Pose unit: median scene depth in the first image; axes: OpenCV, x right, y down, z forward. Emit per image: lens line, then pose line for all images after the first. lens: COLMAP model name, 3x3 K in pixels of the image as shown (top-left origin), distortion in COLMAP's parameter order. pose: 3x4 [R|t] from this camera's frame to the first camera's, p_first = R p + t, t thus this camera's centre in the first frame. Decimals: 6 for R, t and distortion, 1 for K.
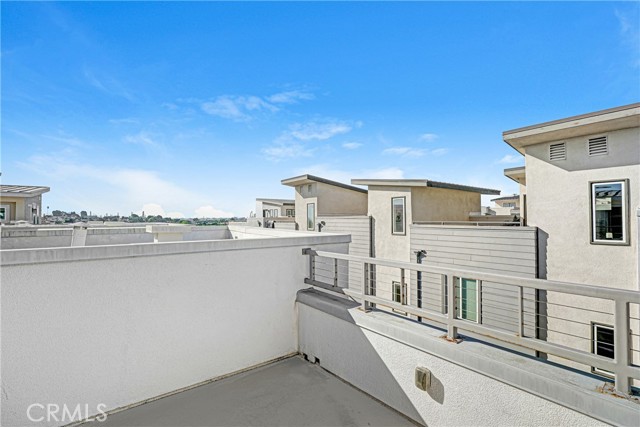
lens RADIAL K [[286.2, 0, 320.0], [0, 286.2, 215.9], [0, 0, 1]] dist [-0.002091, -0.000098]
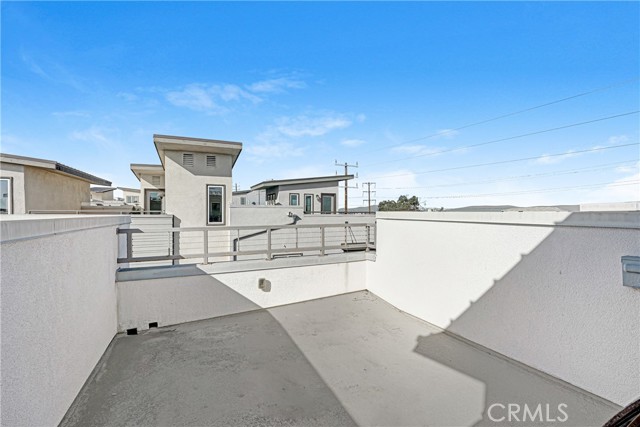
lens RADIAL K [[286.2, 0, 321.1], [0, 286.2, 213.8], [0, 0, 1]] dist [-0.002091, -0.000098]
pose [[0.245873, -0.002214, 0.969299, -0.348306], [-0.011218, 0.999924, 0.005130, 0.022198], [-0.969237, -0.012135, 0.245830, 0.036057]]
